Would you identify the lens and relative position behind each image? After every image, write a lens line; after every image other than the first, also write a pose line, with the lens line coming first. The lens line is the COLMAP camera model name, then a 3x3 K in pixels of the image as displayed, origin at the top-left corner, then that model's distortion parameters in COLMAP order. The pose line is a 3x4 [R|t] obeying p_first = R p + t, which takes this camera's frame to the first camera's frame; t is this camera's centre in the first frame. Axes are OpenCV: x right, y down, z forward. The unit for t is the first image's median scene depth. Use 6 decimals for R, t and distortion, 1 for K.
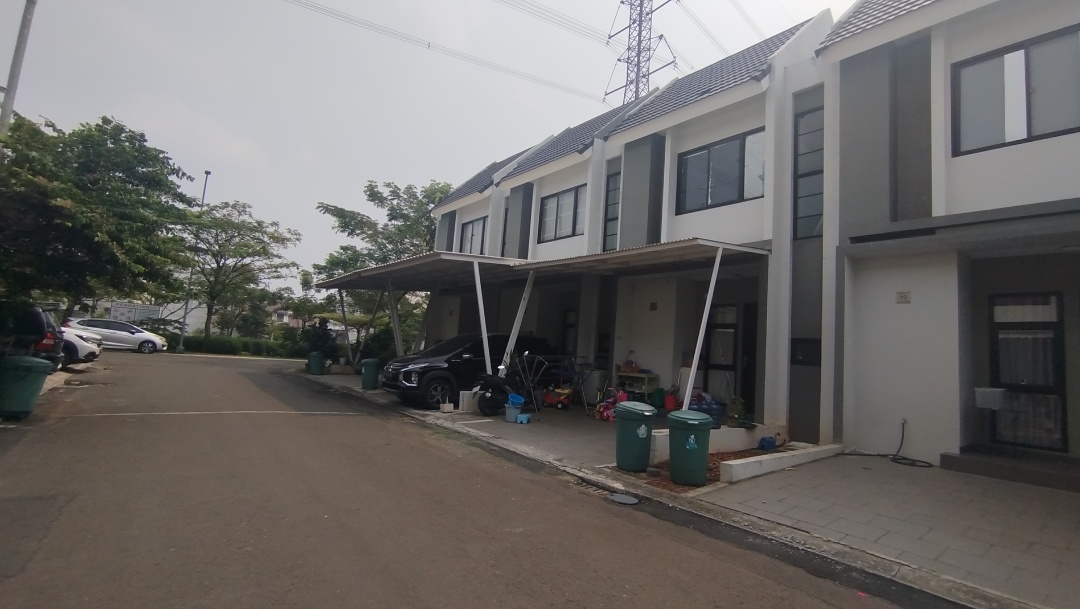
lens RADIAL K [[492.3, 0, 538.7], [0, 492.3, 307.9], [0, 0, 1]] dist [-0.034046, 0.017711]
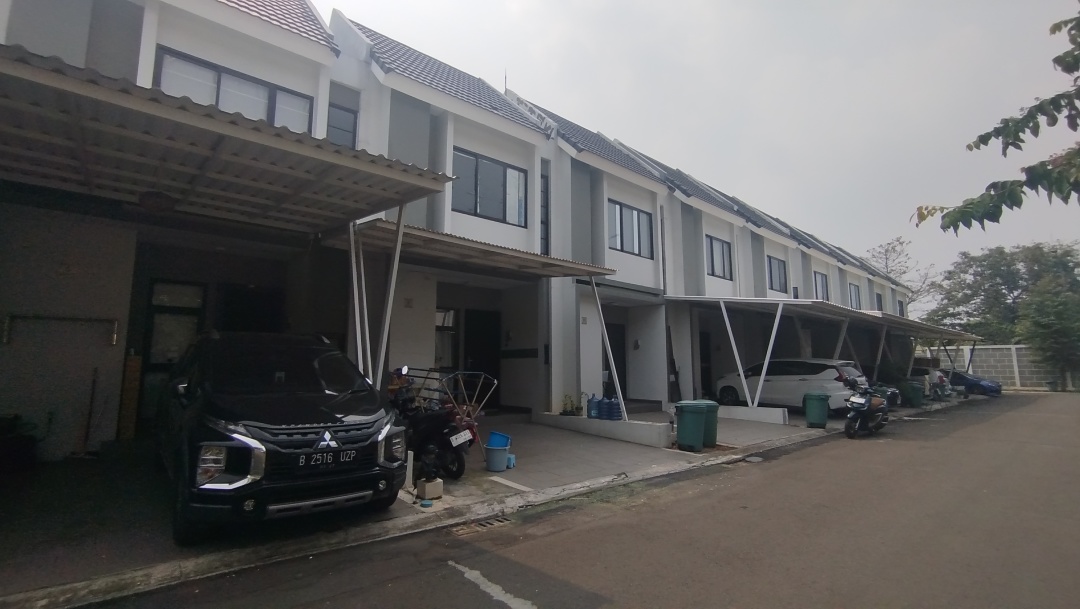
lens RADIAL K [[492.3, 0, 537.8], [0, 492.3, 306.6], [0, 0, 1]] dist [-0.034046, 0.017711]
pose [[-0.041862, 0.055839, 0.997562, -0.685782], [-0.098114, 0.993382, -0.059722, 0.034687], [-0.994294, -0.100375, -0.036107, 0.898060]]
